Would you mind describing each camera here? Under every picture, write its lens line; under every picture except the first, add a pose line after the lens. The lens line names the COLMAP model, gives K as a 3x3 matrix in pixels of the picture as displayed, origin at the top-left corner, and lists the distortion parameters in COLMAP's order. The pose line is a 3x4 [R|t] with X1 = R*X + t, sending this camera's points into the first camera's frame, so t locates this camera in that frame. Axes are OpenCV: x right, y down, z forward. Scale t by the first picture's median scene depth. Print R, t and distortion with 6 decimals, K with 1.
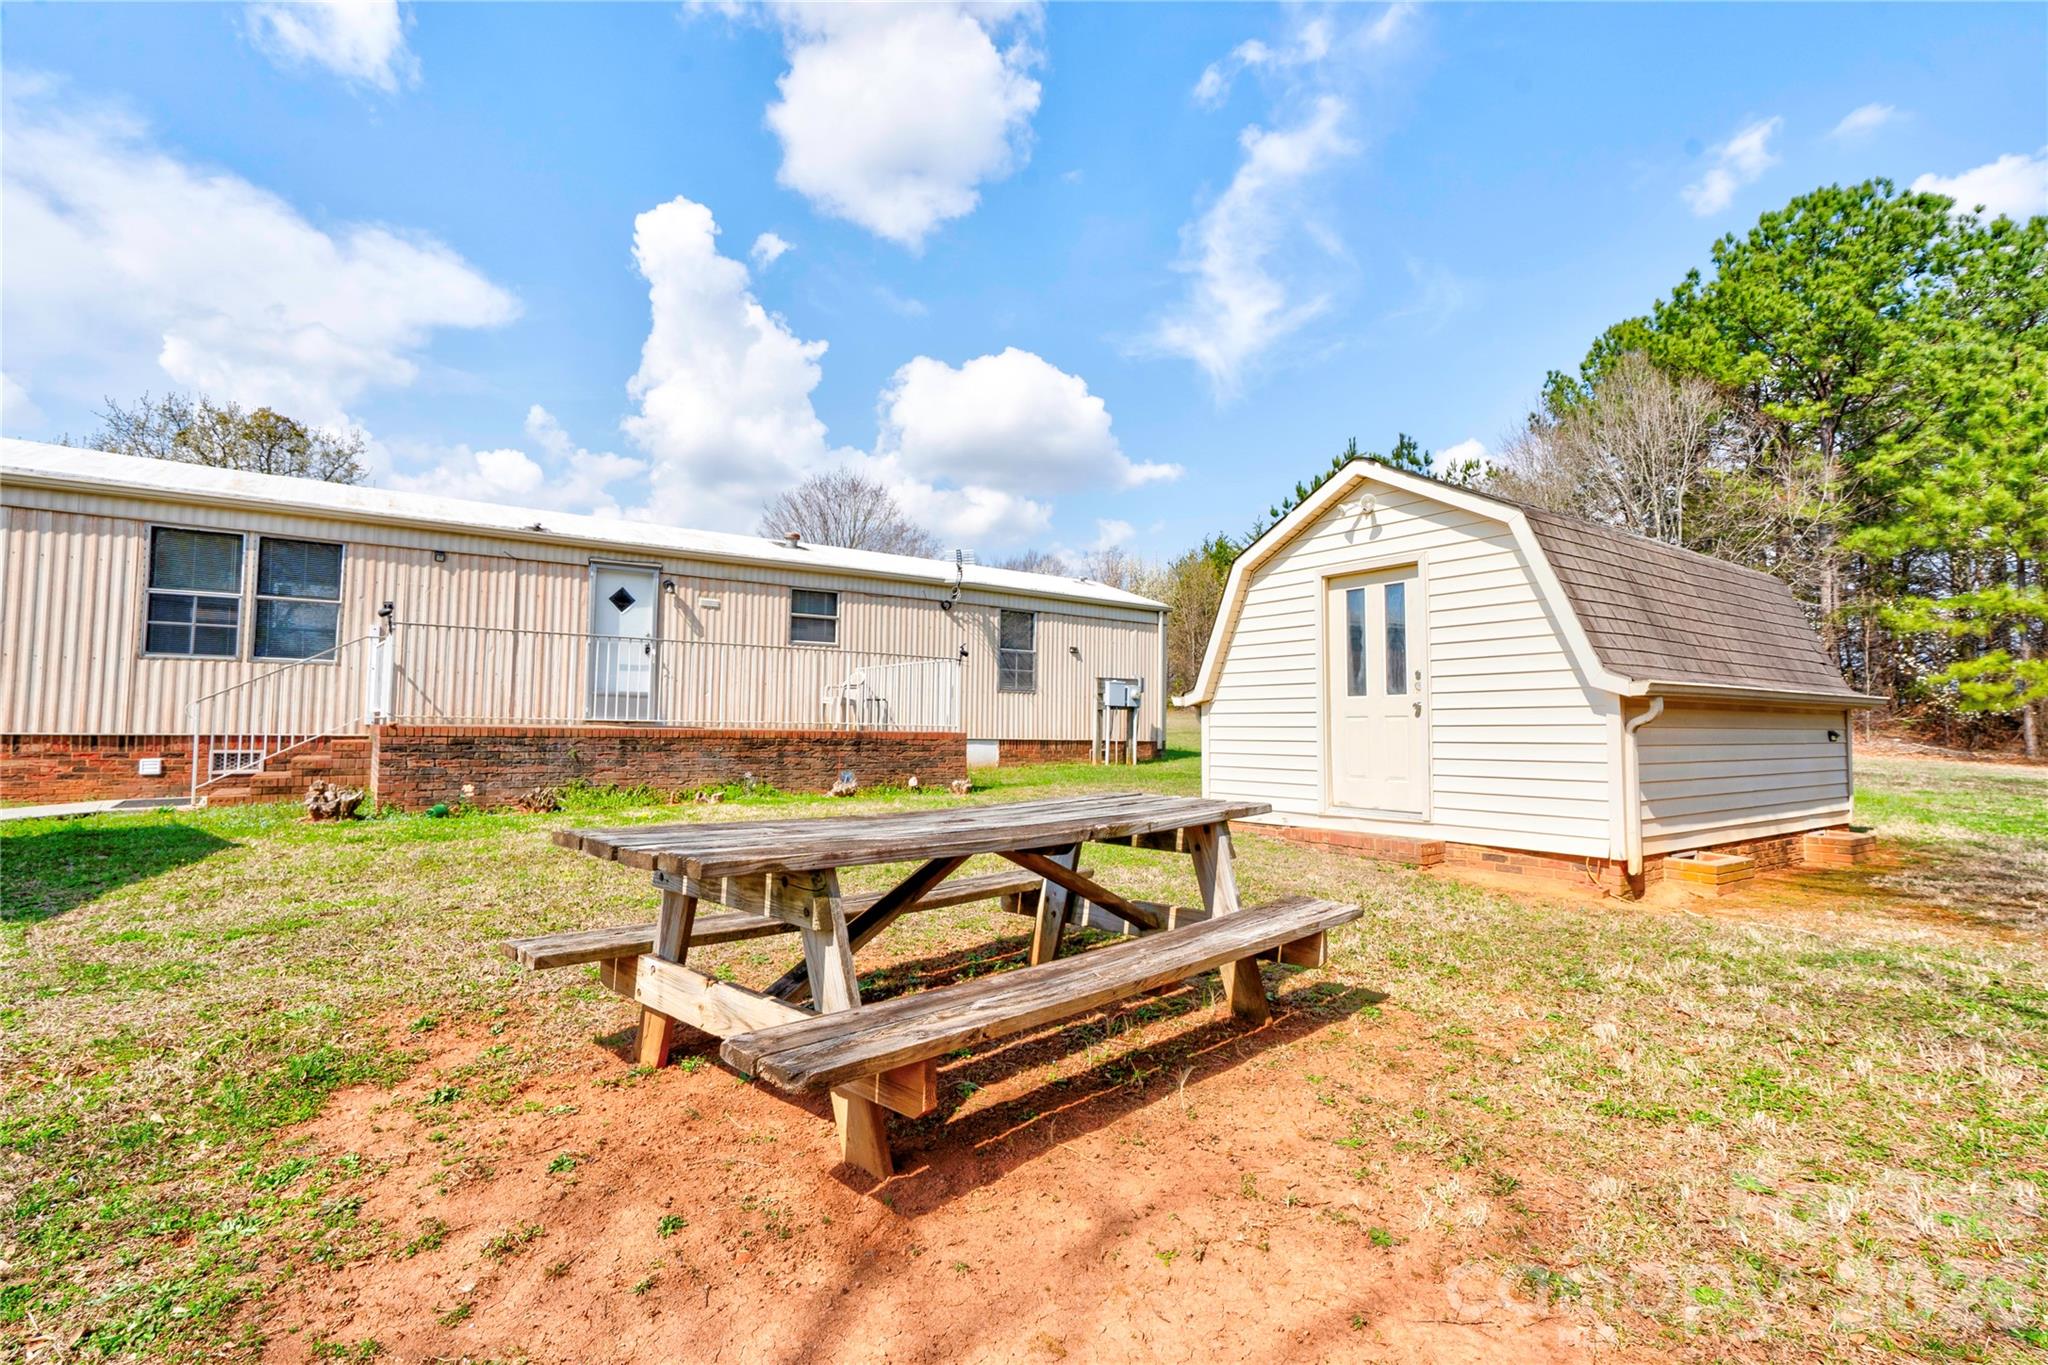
lens RADIAL K [[963.7, 0, 1028.0], [0, 963.7, 690.3], [0, 0, 1]] dist [0.003315, 0.007515]
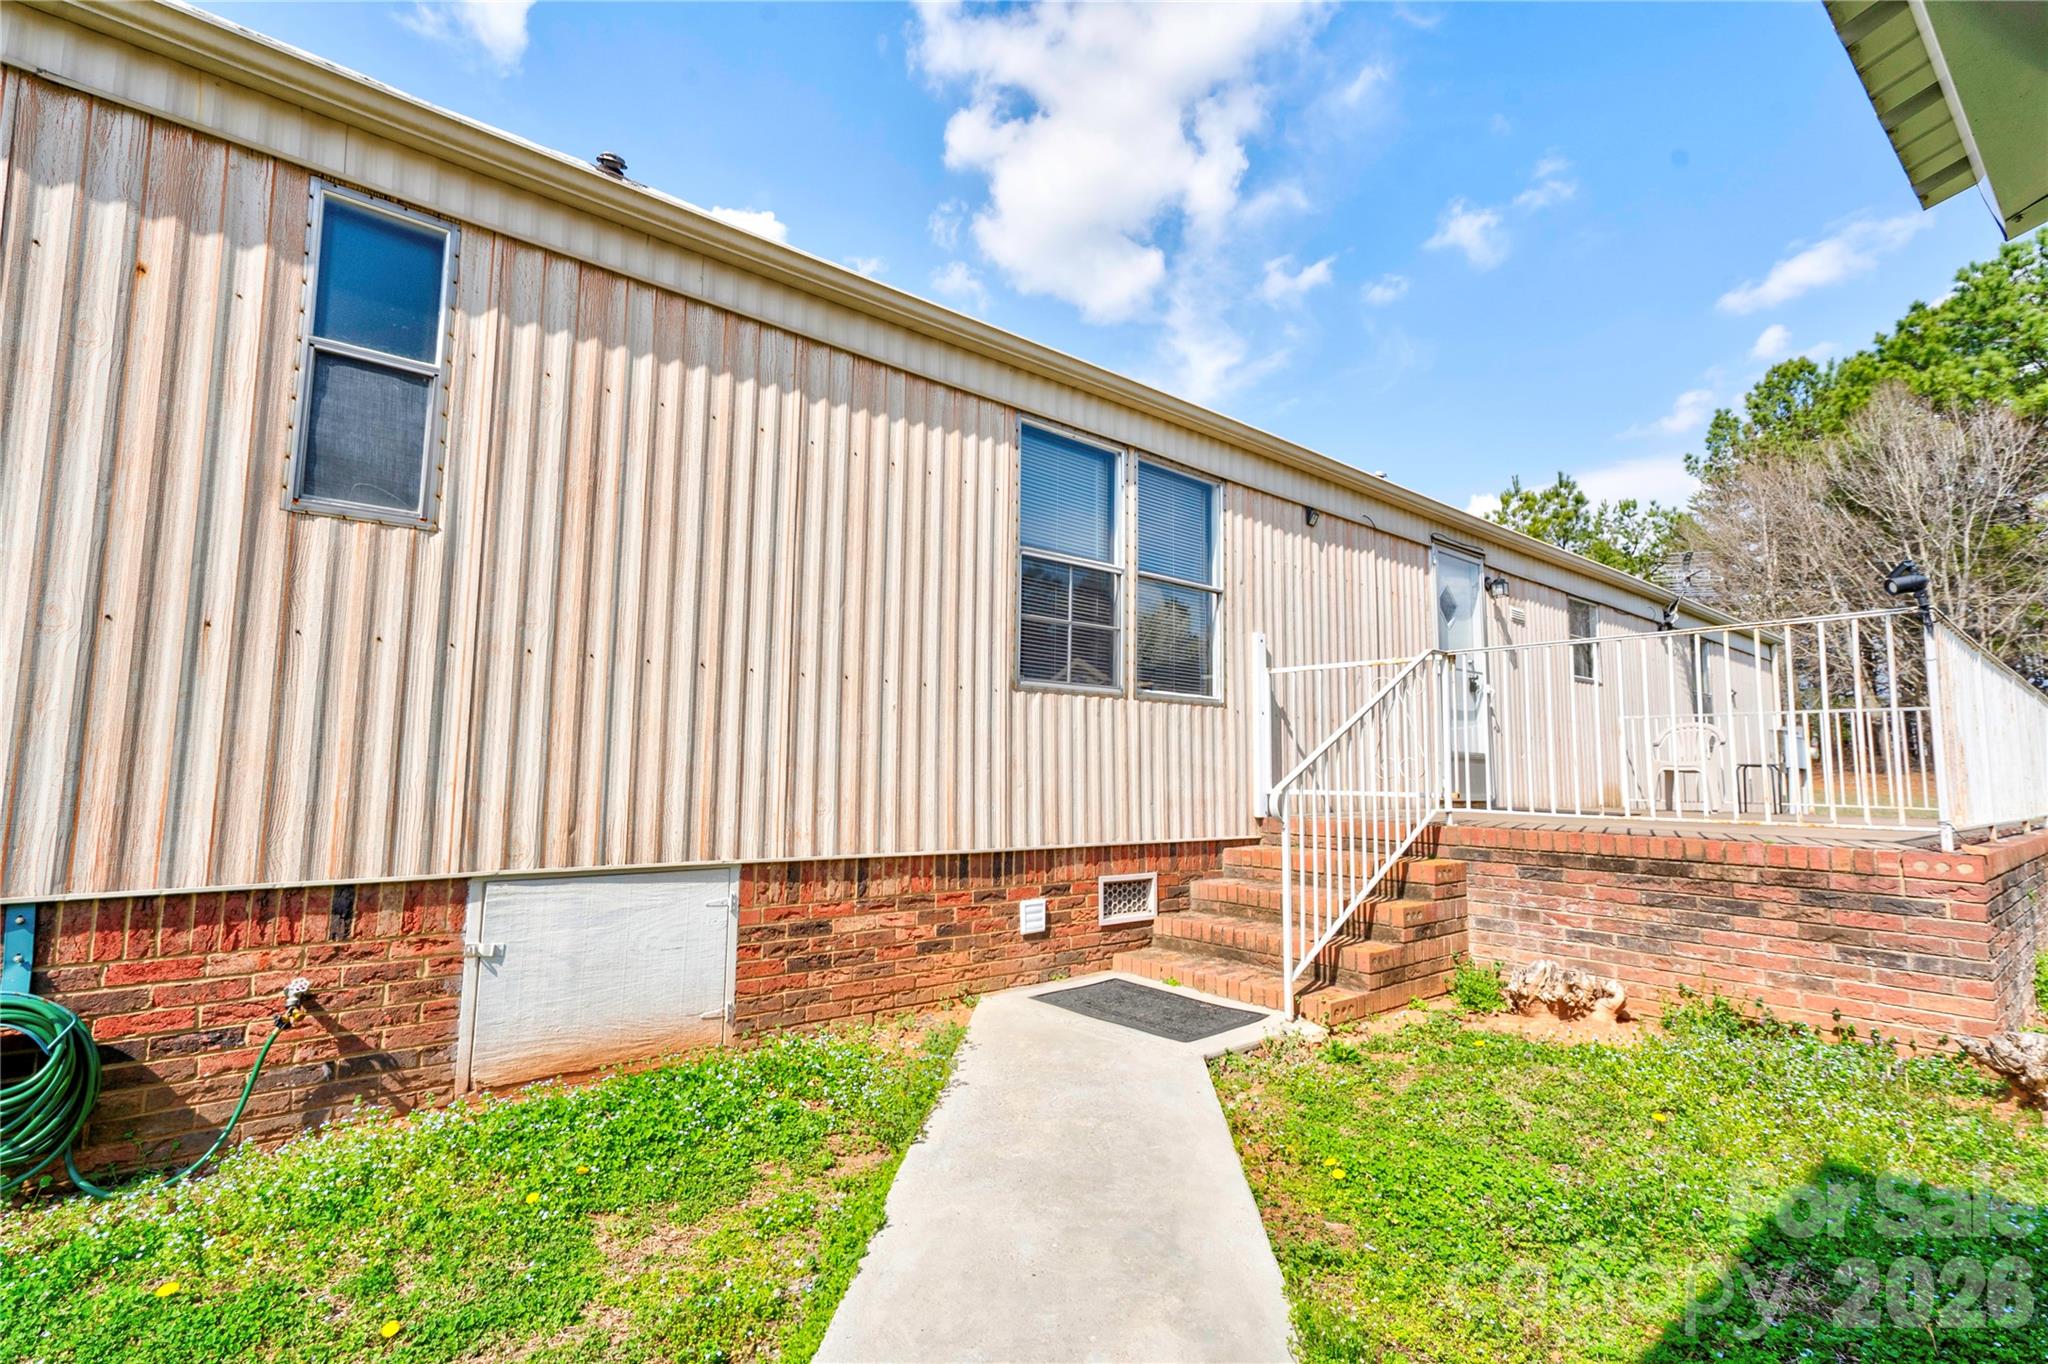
lens RADIAL K [[963.7, 0, 1043.5], [0, 963.7, 707.9], [0, 0, 1]] dist [0.003315, 0.007515]
pose [[0.995927, 0.008188, 0.089786, -0.765727], [-0.005427, 0.999506, -0.030953, -0.007452], [-0.089995, 0.030340, 0.995480, 0.426979]]
